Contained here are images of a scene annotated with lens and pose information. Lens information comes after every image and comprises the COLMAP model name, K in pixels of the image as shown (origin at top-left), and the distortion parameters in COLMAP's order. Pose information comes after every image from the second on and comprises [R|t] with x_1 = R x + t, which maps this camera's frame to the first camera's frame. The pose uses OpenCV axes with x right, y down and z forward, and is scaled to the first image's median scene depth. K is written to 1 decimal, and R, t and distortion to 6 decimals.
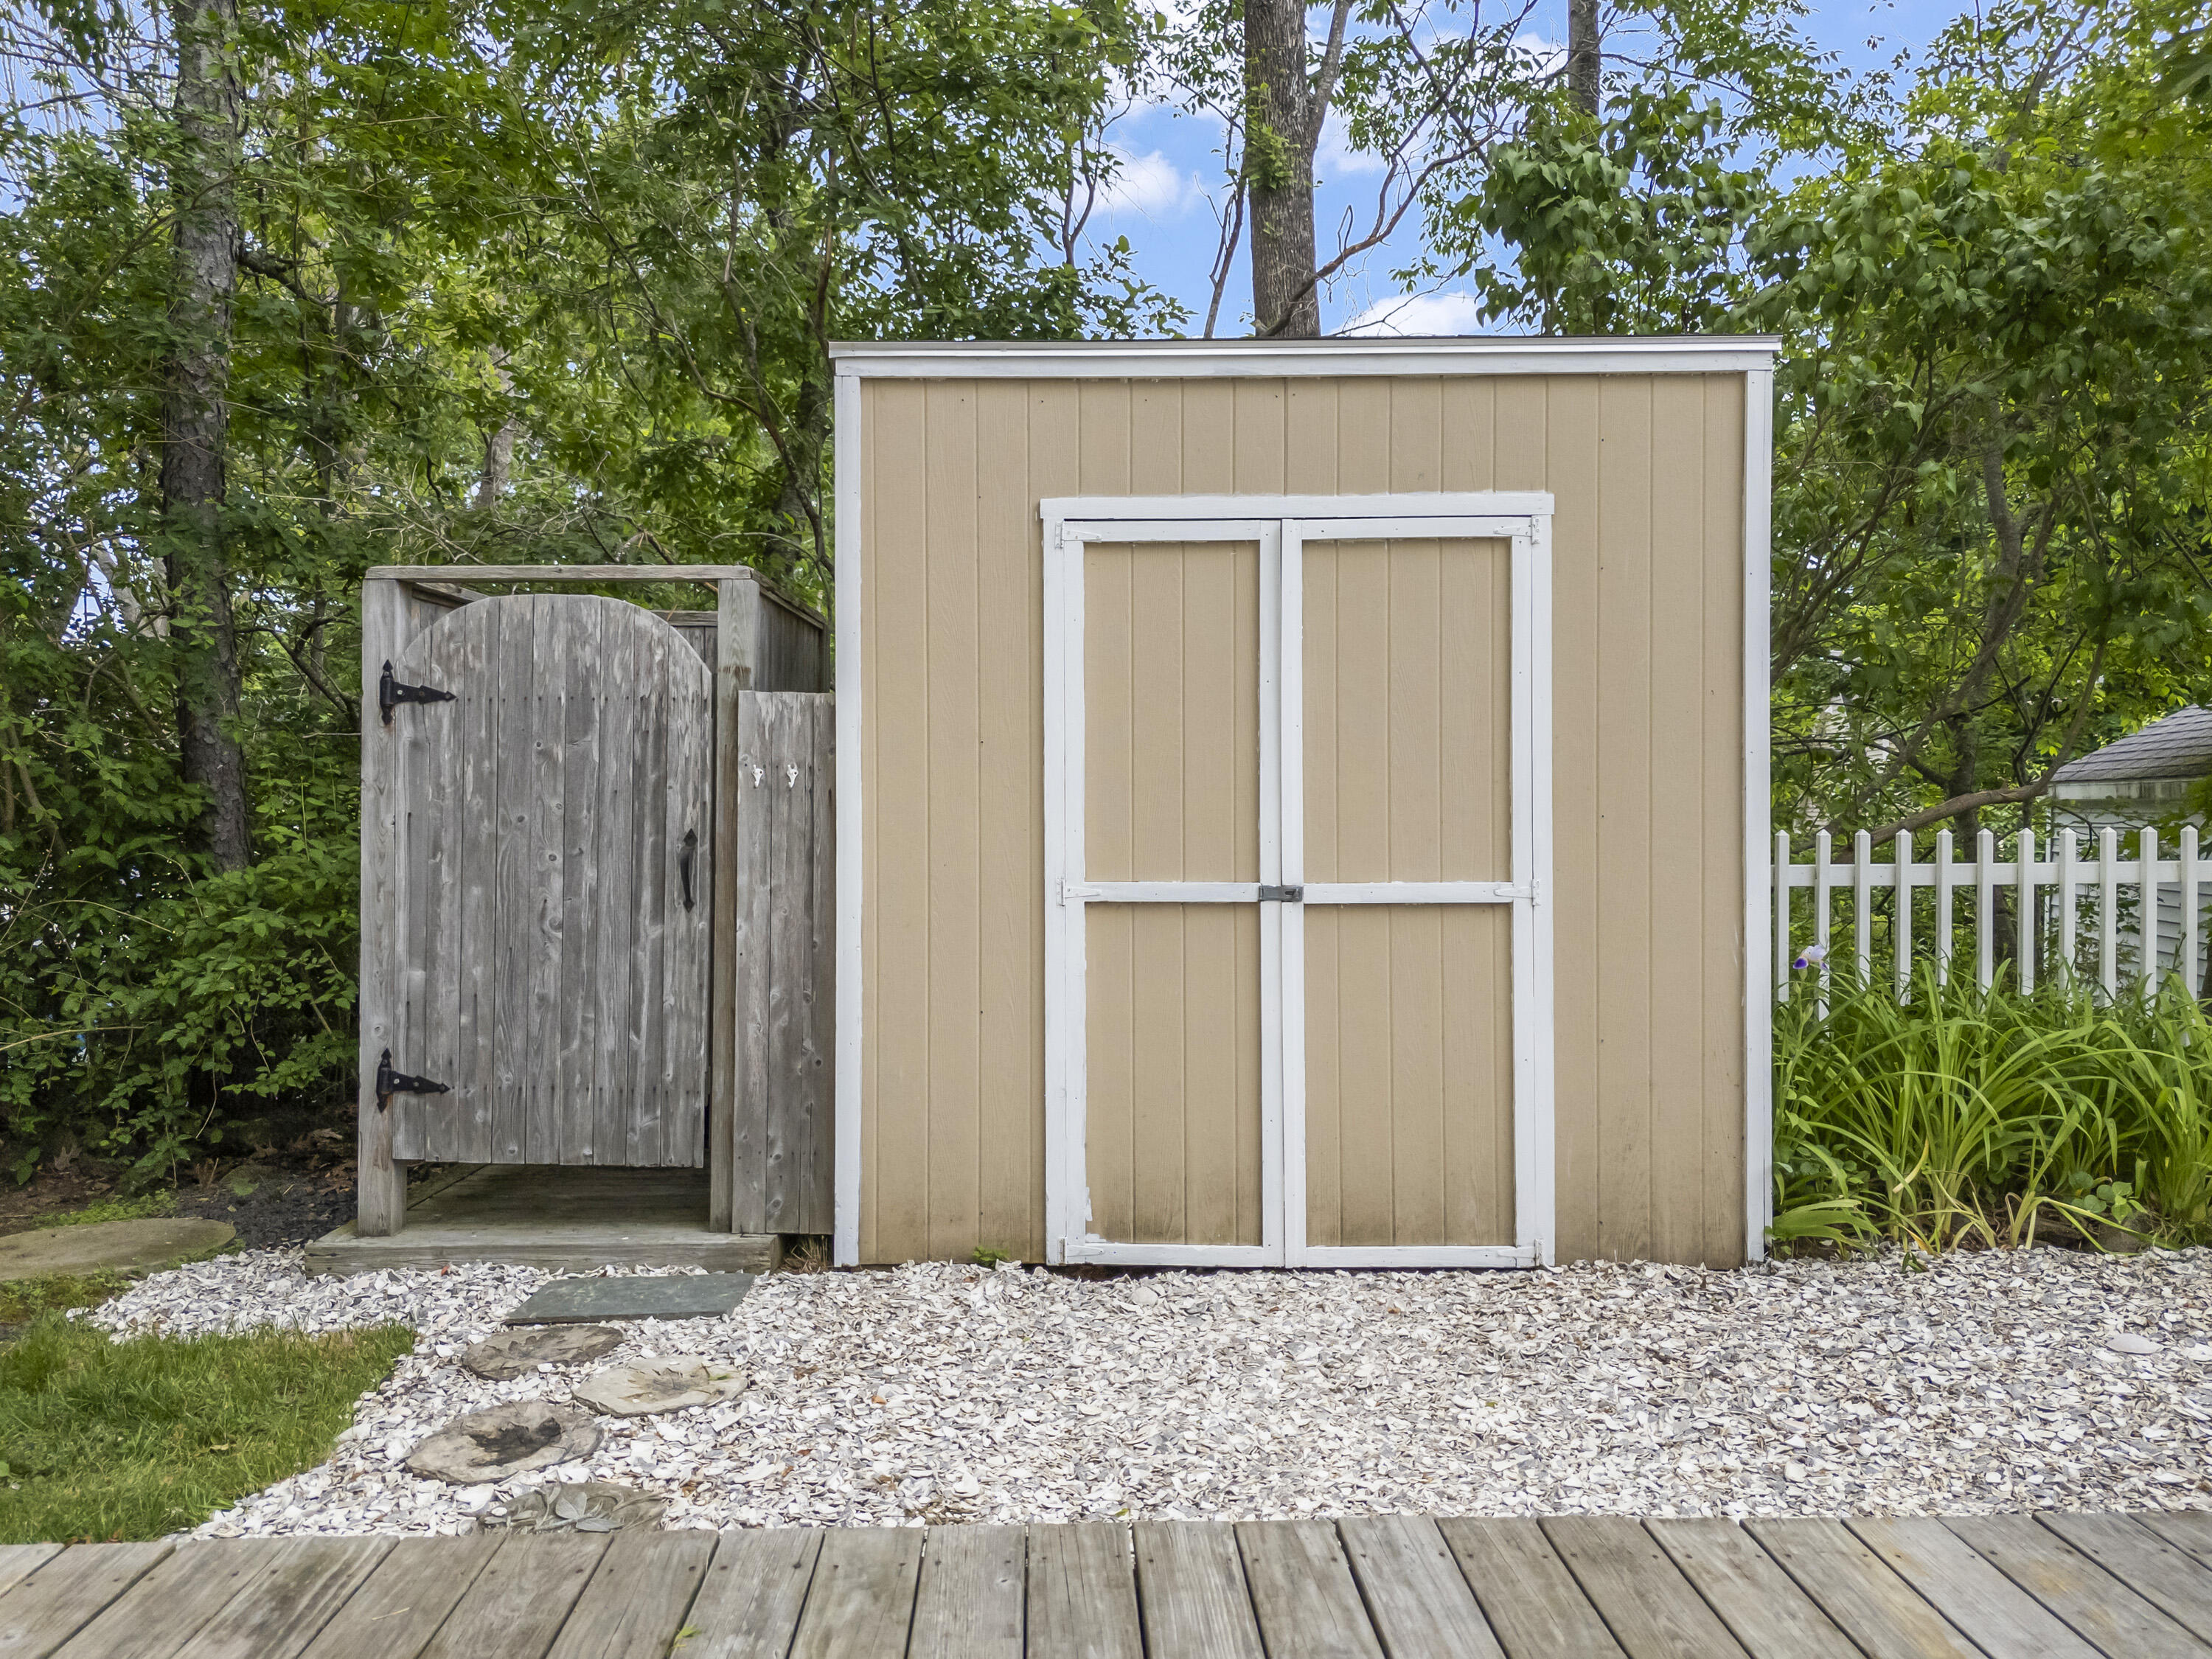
lens RADIAL K [[1661.1, 0, 1111.9], [0, 1661.1, 817.9], [0, 0, 1]] dist [0.054323, -0.003138]
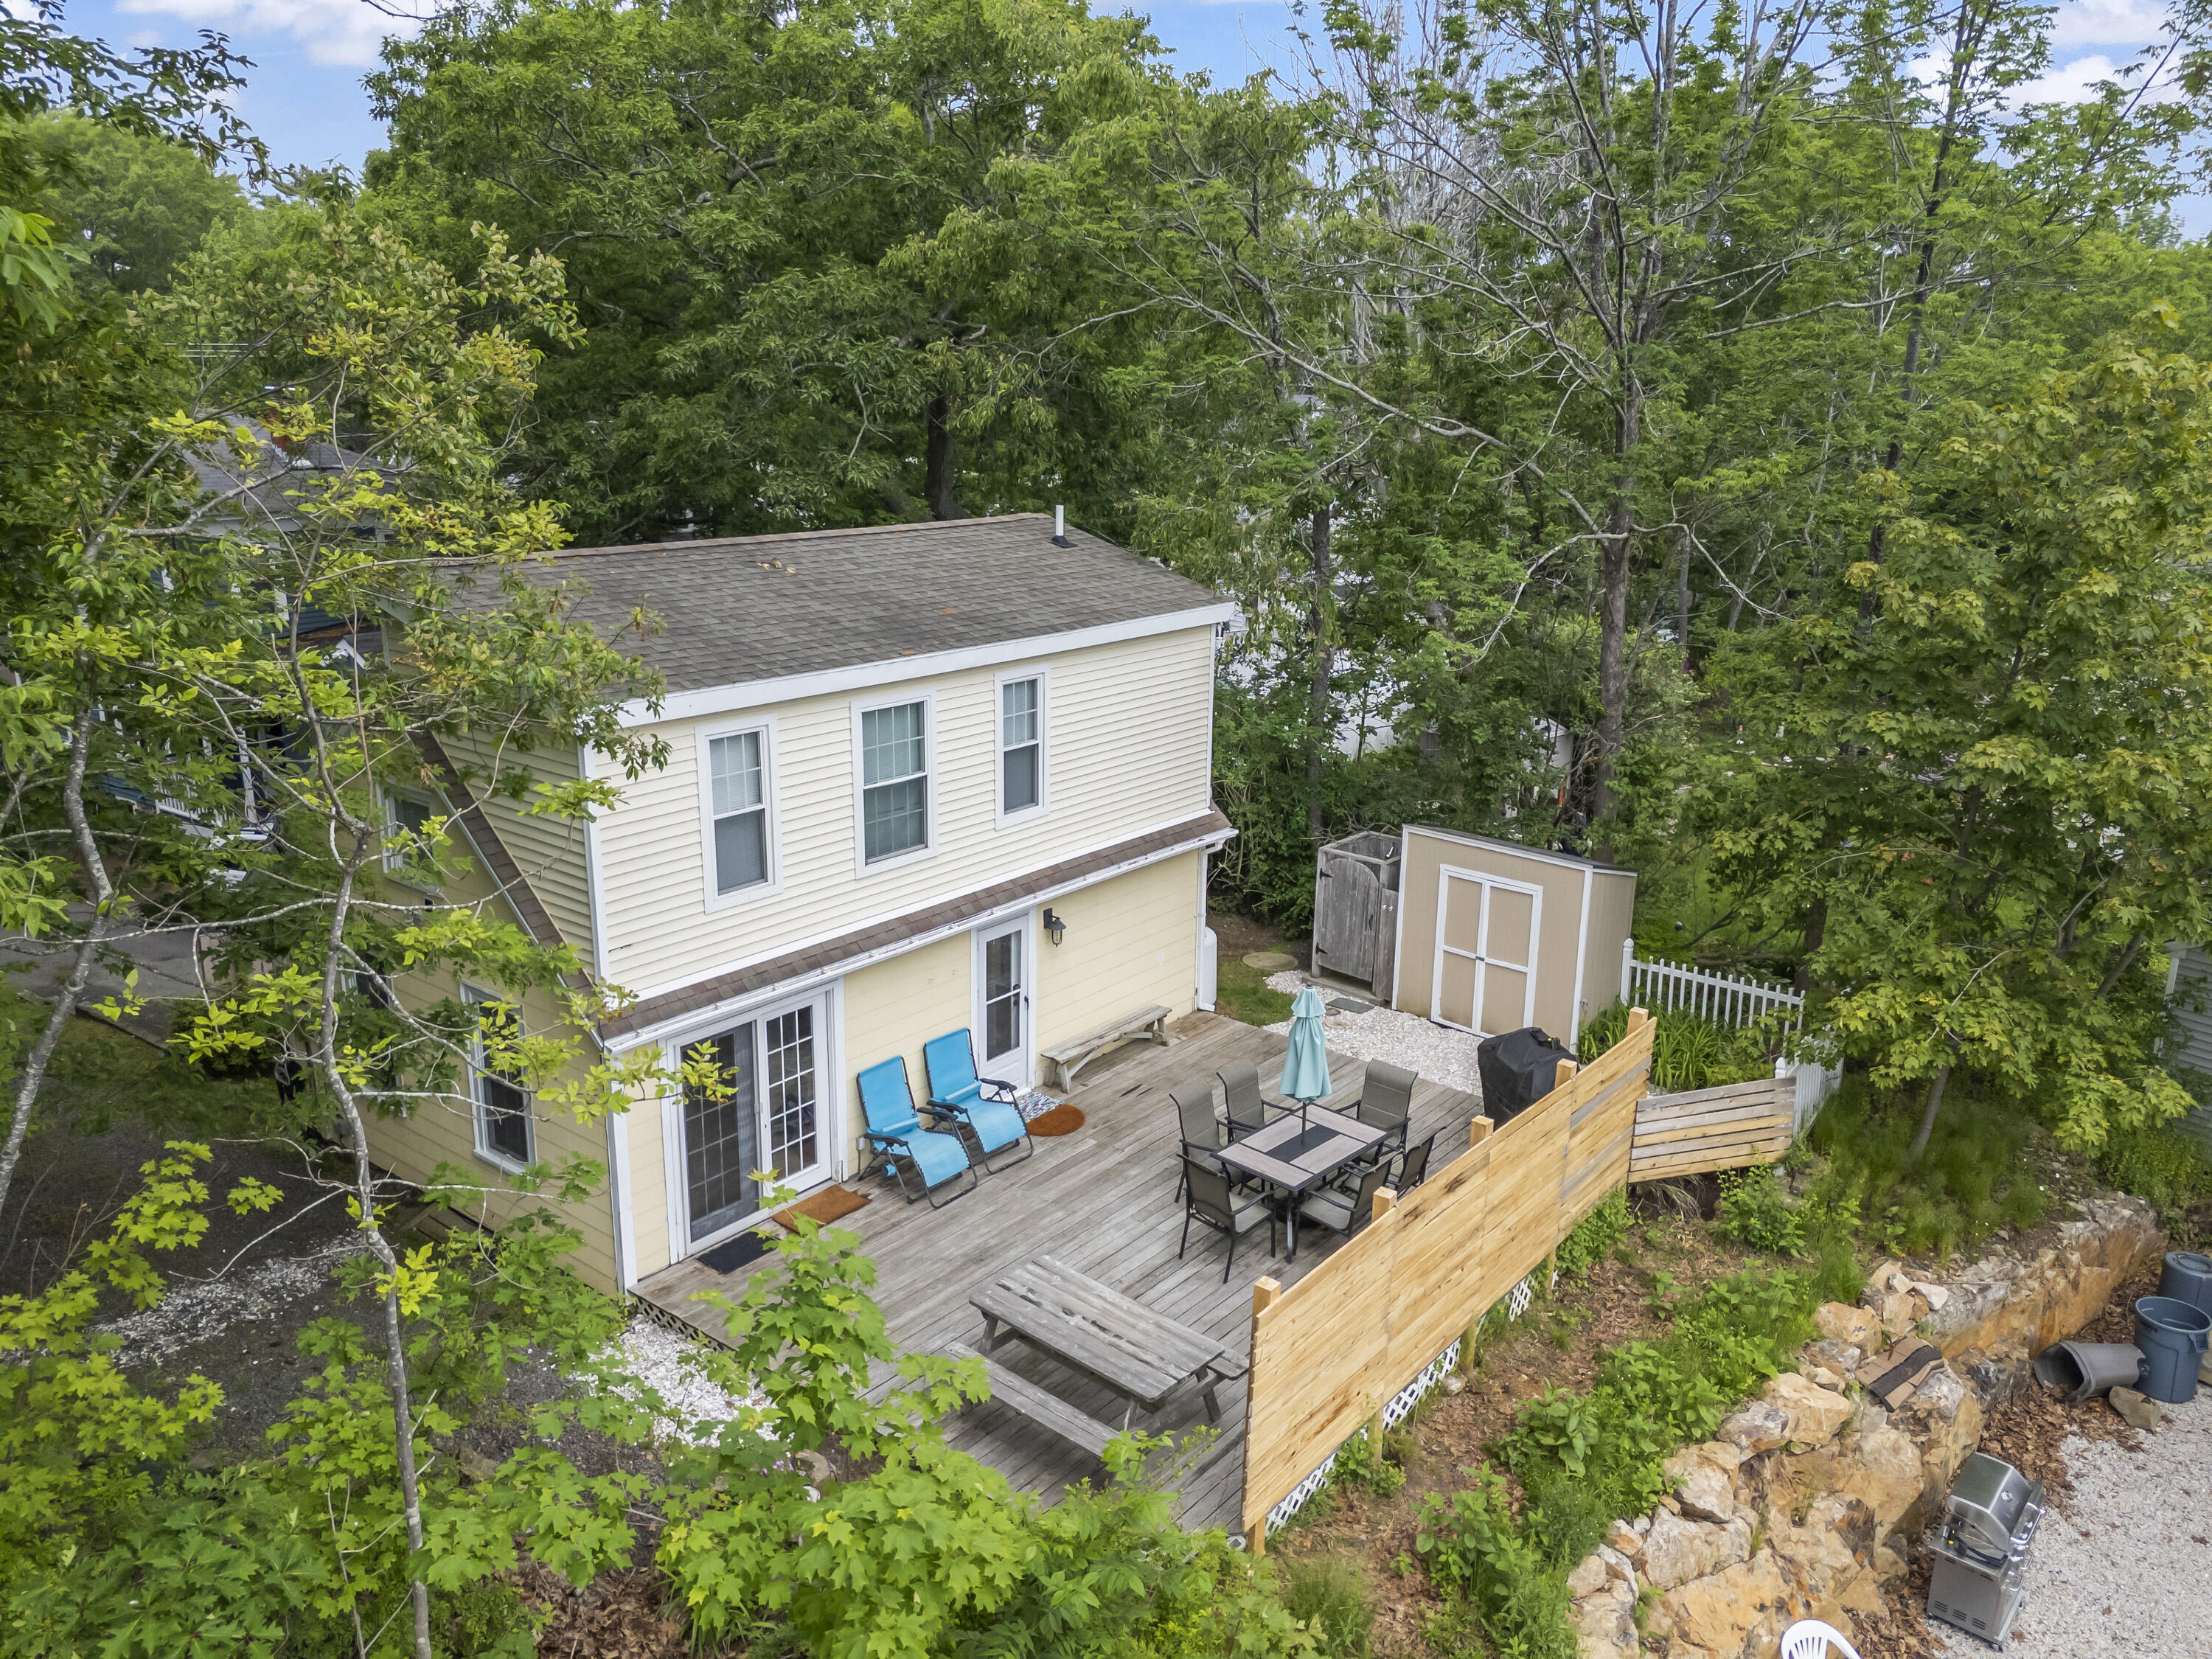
lens RADIAL K [[1661.1, 0, 1111.9], [0, 1661.1, 817.9], [0, 0, 1]] dist [0.054323, -0.003138]
pose [[0.753115, 0.187353, -0.630648, 2.117342], [-0.024531, 0.965924, 0.257662, -1.456329], [0.657432, -0.178579, 0.732047, -2.889922]]
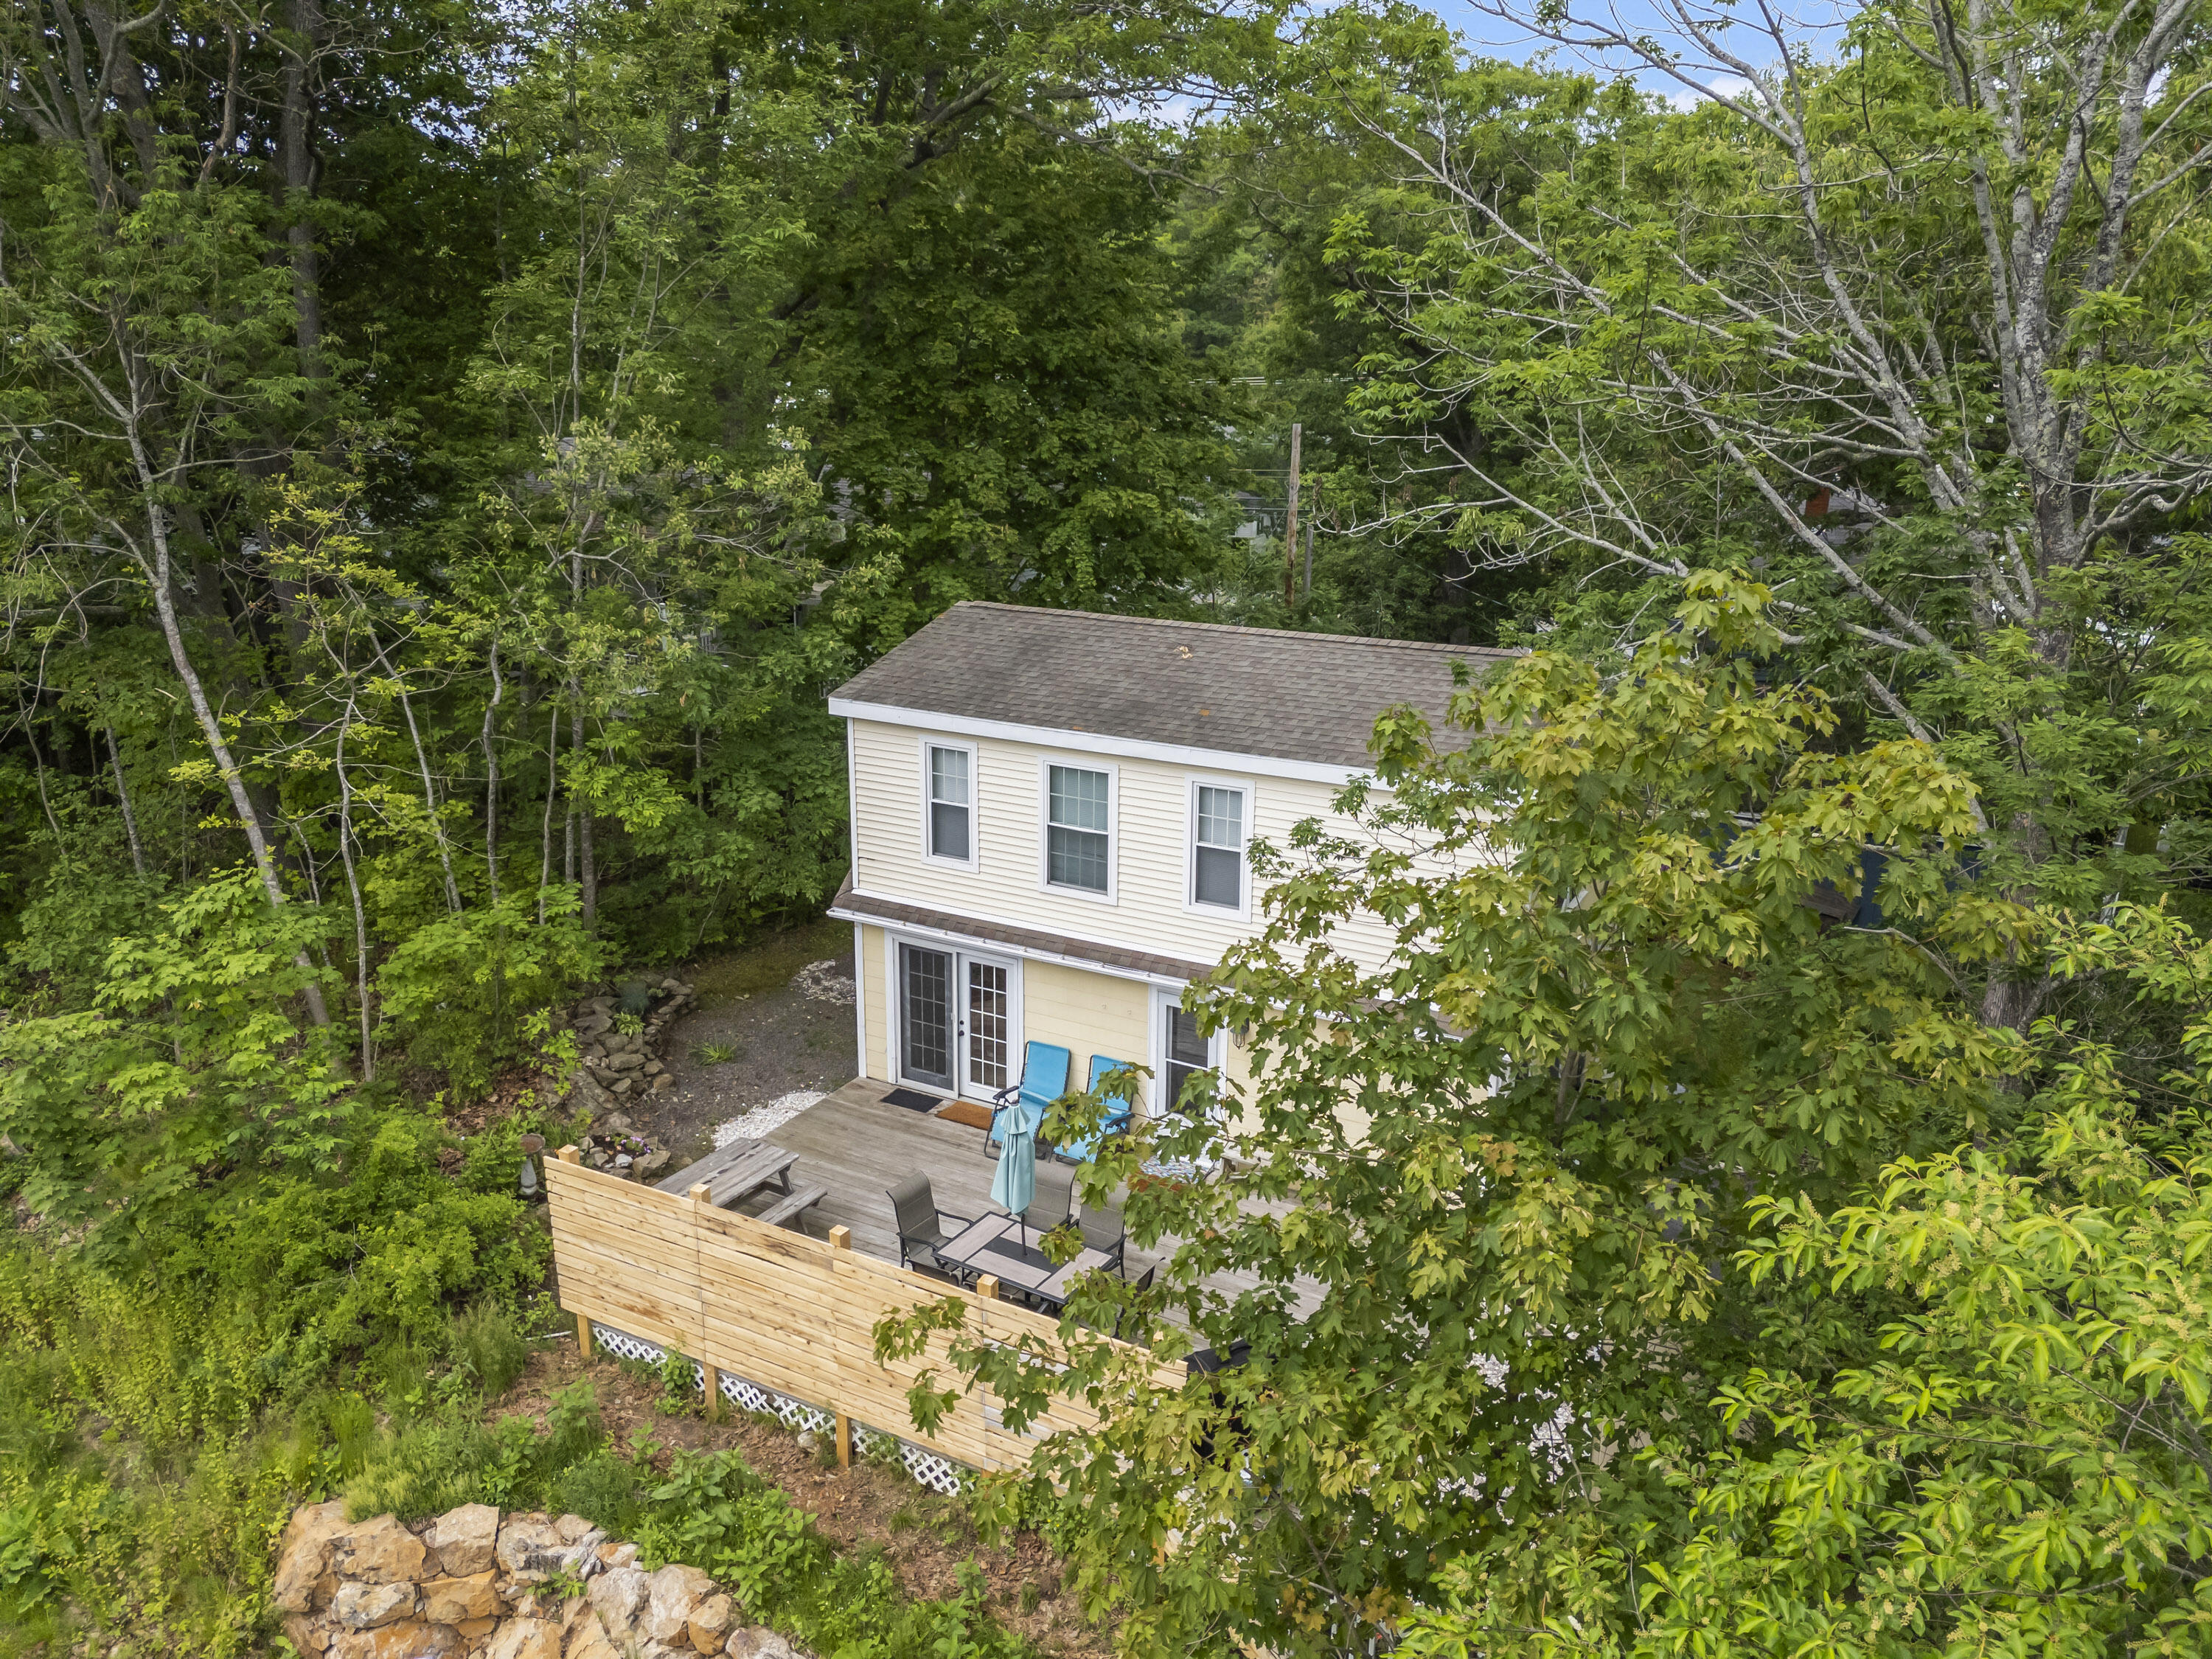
lens RADIAL K [[1661.1, 0, 1111.9], [0, 1661.1, 817.9], [0, 0, 1]] dist [0.054323, -0.003138]
pose [[-0.523927, 0.211566, -0.825070, 3.095915], [-0.018740, 0.965564, 0.259492, -1.780046], [0.851557, 0.151416, -0.501920, 1.652239]]
